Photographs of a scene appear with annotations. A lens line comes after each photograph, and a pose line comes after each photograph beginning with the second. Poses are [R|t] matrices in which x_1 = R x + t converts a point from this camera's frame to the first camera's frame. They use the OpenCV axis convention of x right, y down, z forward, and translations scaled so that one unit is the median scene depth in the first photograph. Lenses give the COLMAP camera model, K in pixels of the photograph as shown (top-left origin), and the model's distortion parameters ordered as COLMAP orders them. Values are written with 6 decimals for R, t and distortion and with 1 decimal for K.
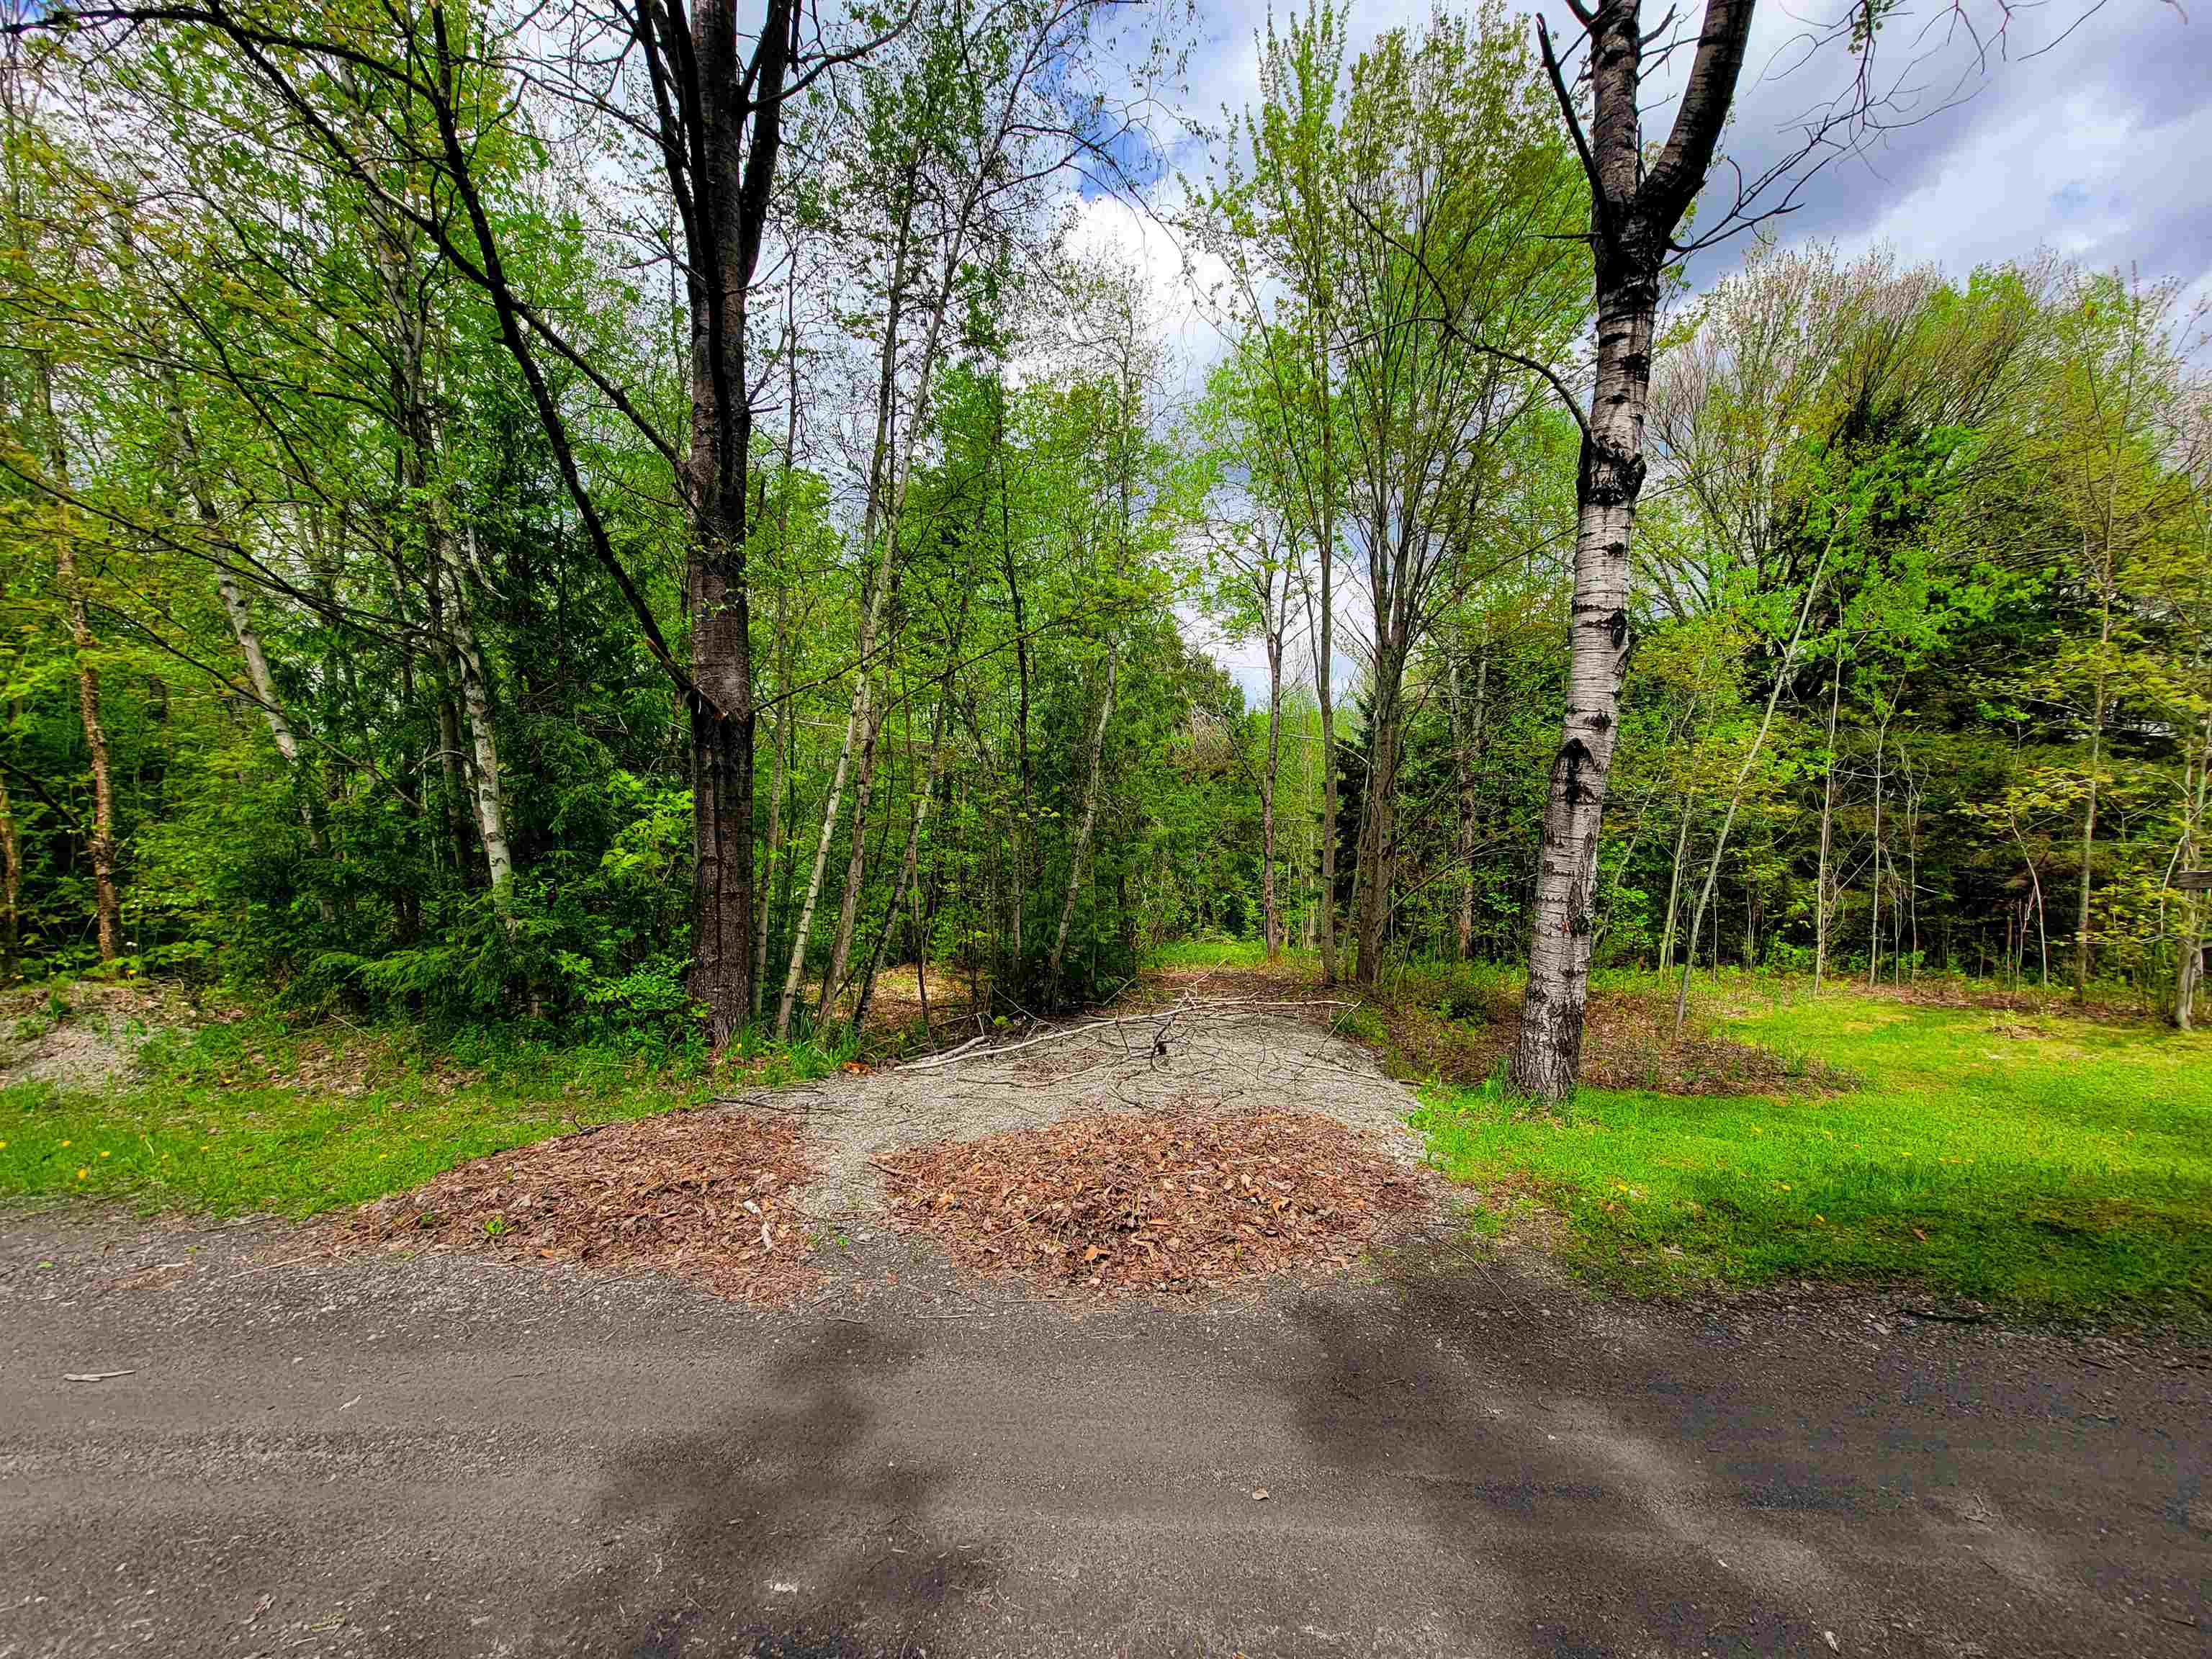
lens RADIAL K [[888.5, 0, 1109.8], [0, 888.5, 834.8], [0, 0, 1]] dist [-0.001952, 0.000552]
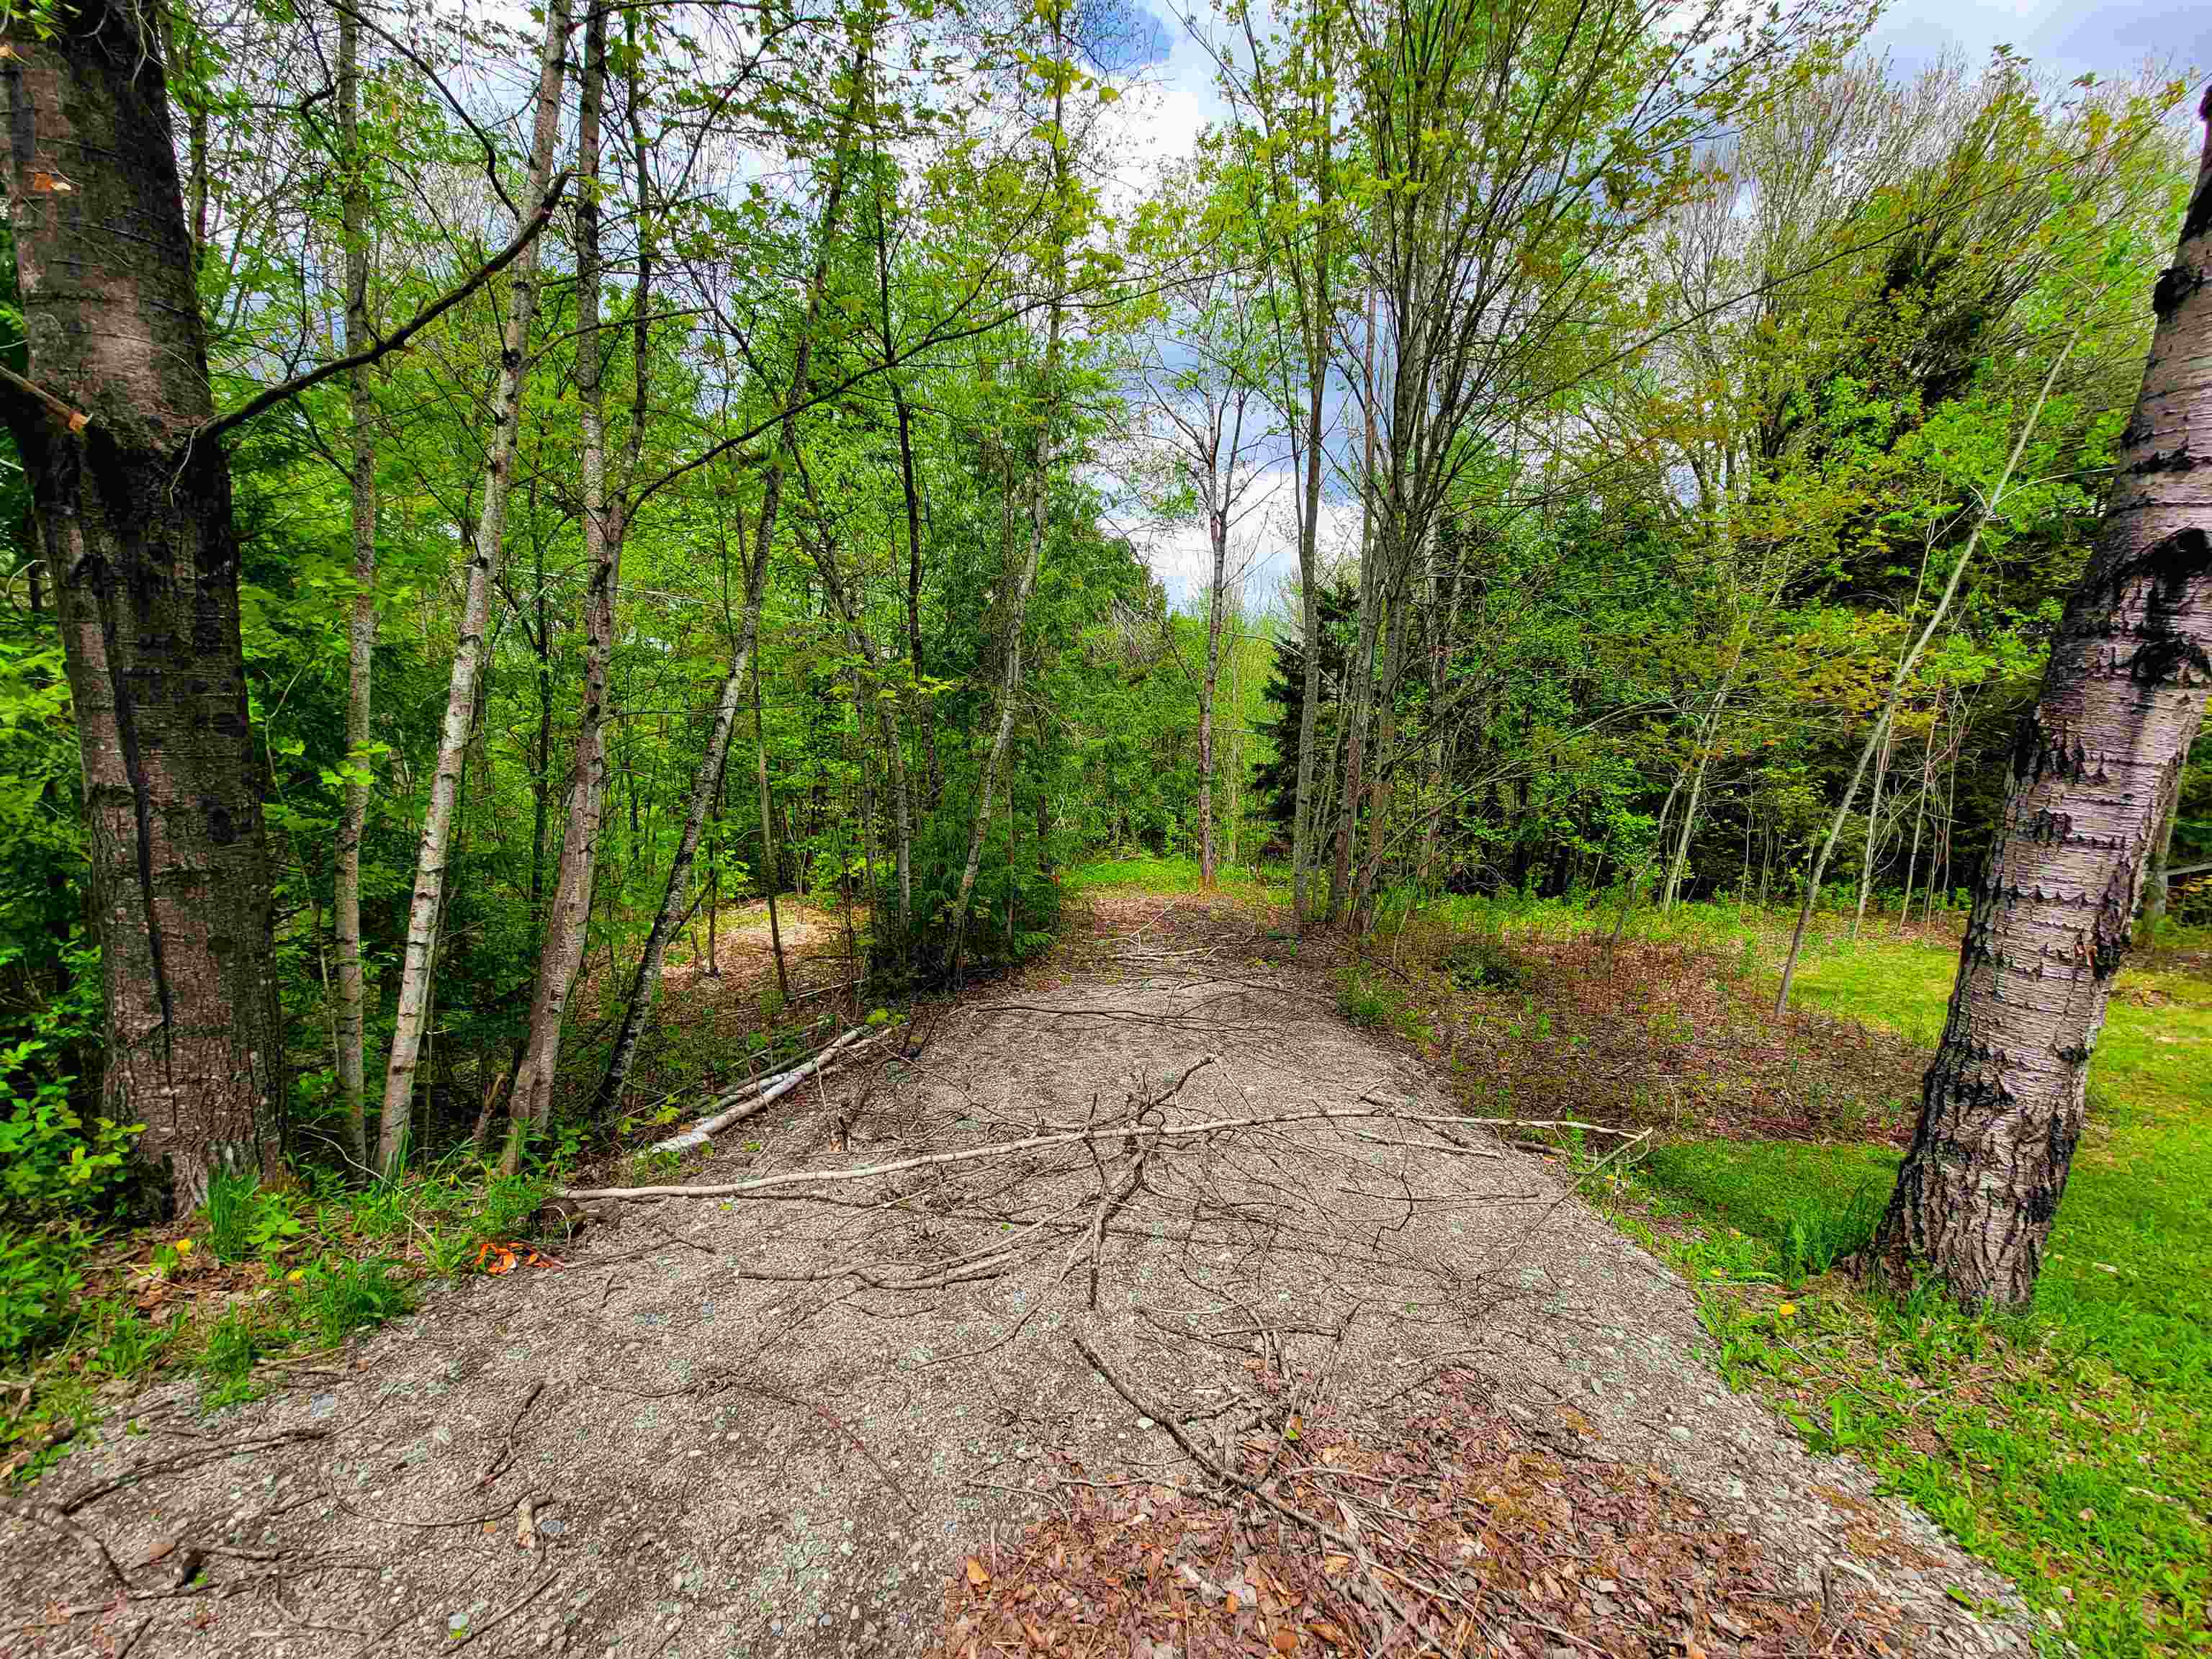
lens RADIAL K [[877.8, 0, 1118.8], [0, 877.8, 813.0], [0, 0, 1]] dist [-0.000090, 0.000265]
pose [[0.993157, 0.001736, 0.116777, -0.009628], [-0.010788, 0.996979, 0.076924, -0.000002], [-0.116291, -0.077658, 0.990175, 0.179993]]
